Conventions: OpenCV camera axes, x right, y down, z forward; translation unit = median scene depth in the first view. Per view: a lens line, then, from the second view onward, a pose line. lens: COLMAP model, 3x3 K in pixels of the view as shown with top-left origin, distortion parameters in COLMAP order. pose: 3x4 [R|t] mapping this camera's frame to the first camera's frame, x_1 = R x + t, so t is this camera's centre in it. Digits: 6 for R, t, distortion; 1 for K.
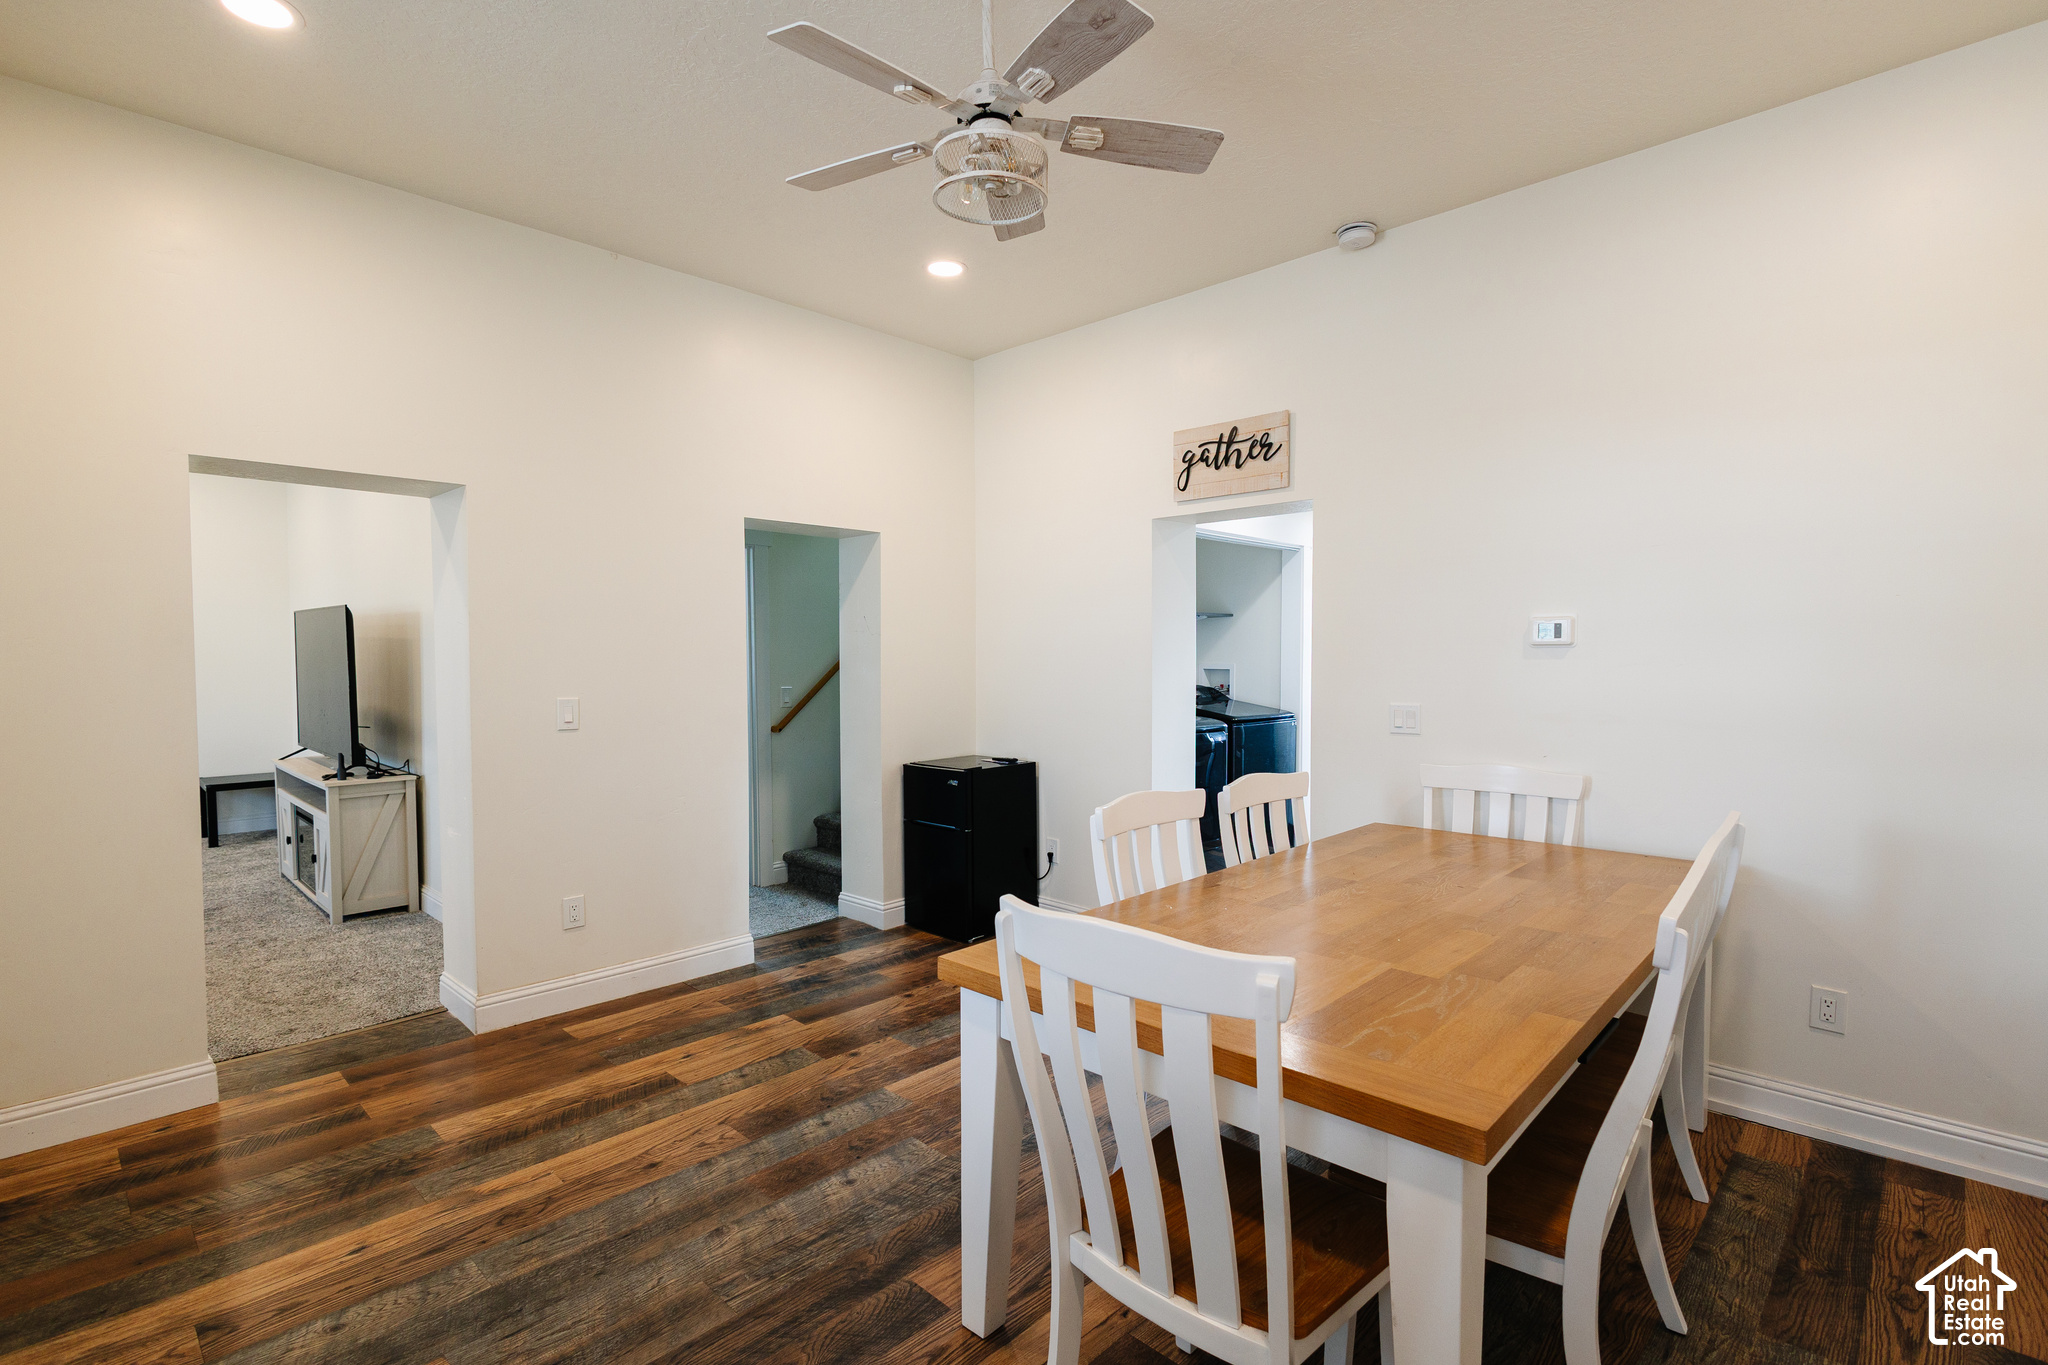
lens RADIAL K [[954.6, 0, 1023.0], [0, 954.6, 681.0], [0, 0, 1]] dist [0.002621, -0.000238]
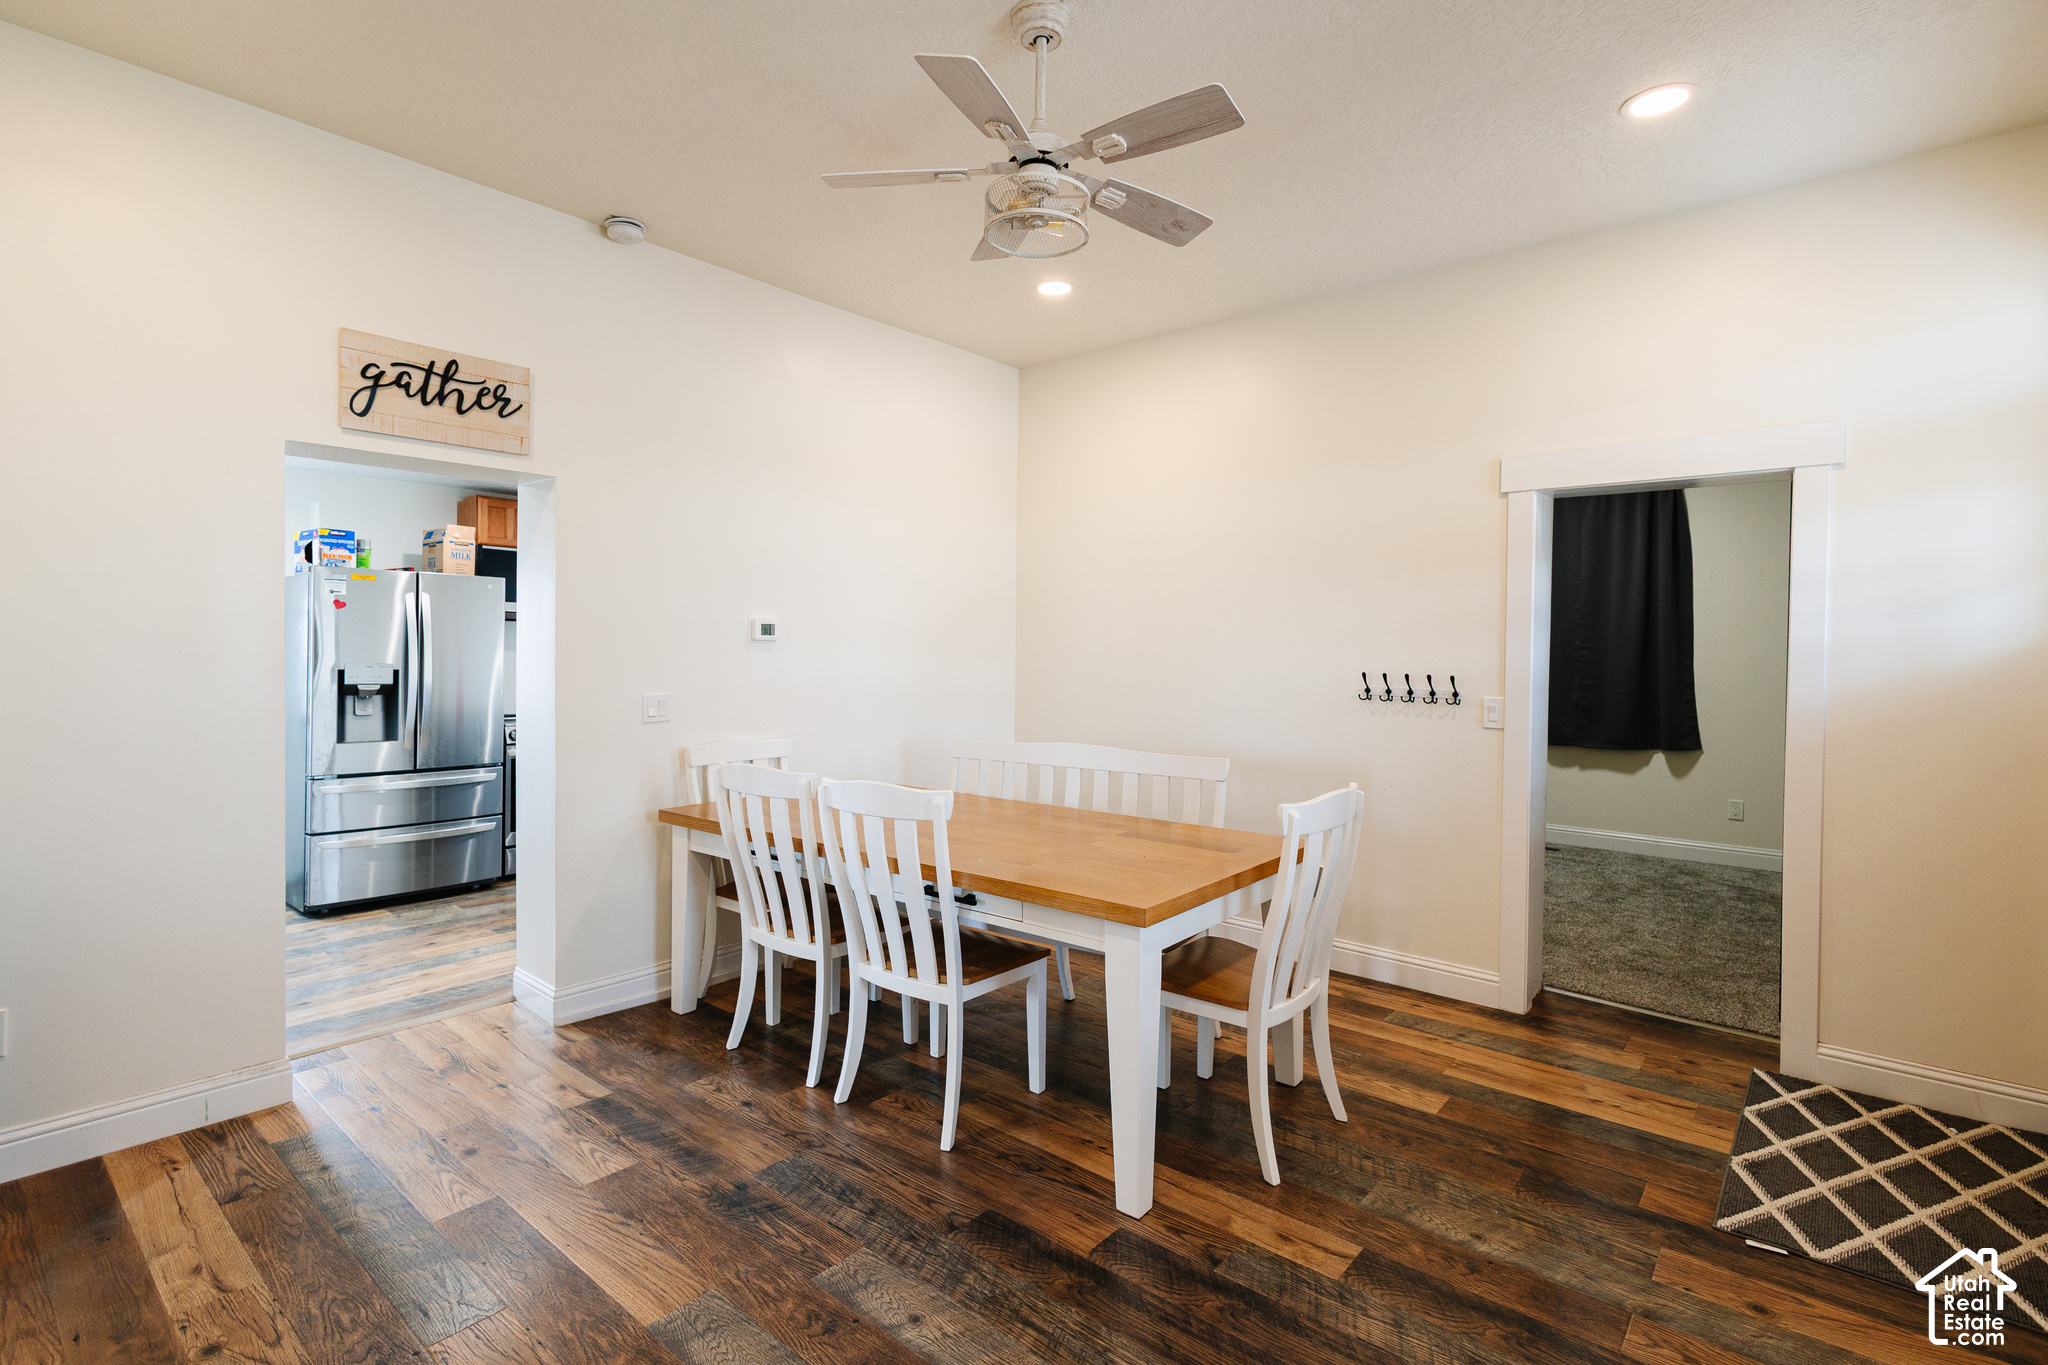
lens RADIAL K [[954.6, 0, 999.6], [0, 954.6, 655.8], [0, 0, 1]] dist [0.002621, -0.000238]
pose [[-0.048498, -0.005701, 0.998807, -0.595299], [0.023120, 0.999709, 0.006828, -0.015043], [-0.998556, 0.023423, -0.048352, 0.589085]]
